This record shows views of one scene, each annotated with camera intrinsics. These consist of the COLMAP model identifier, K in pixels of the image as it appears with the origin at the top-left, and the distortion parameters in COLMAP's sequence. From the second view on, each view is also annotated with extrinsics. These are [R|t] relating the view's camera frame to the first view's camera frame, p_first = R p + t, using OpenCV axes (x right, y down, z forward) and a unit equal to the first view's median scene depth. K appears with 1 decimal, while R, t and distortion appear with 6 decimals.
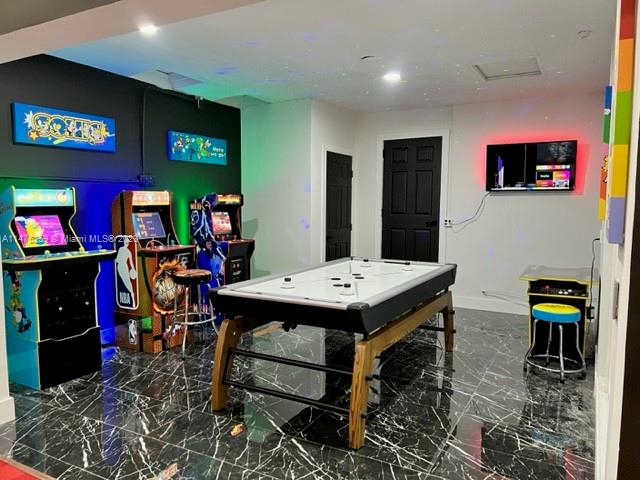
lens RADIAL K [[482.1, 0, 320.0], [0, 482.1, 240.0], [0, 0, 1]] dist [0.084927, -0.095127]
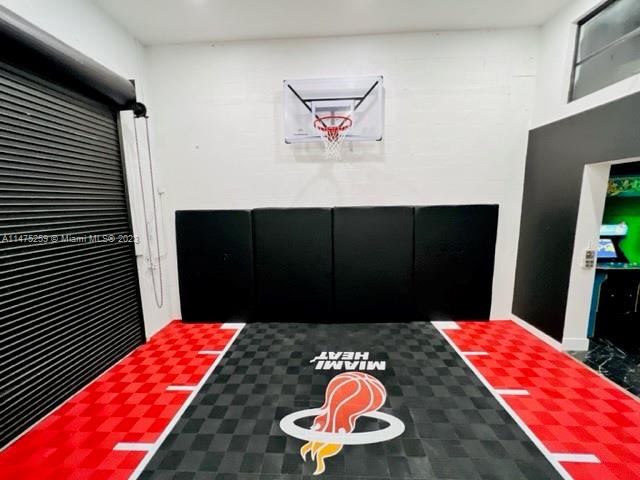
lens RADIAL K [[257.5, 0, 317.8], [0, 257.5, 238.7], [0, 0, 1]] dist [-0.002188, 0.000214]
pose [[0.441373, 0.113641, -0.890099, -0.170631], [-0.054270, 0.993513, 0.099933, -0.076328], [0.895681, 0.004198, 0.444677, -0.268282]]
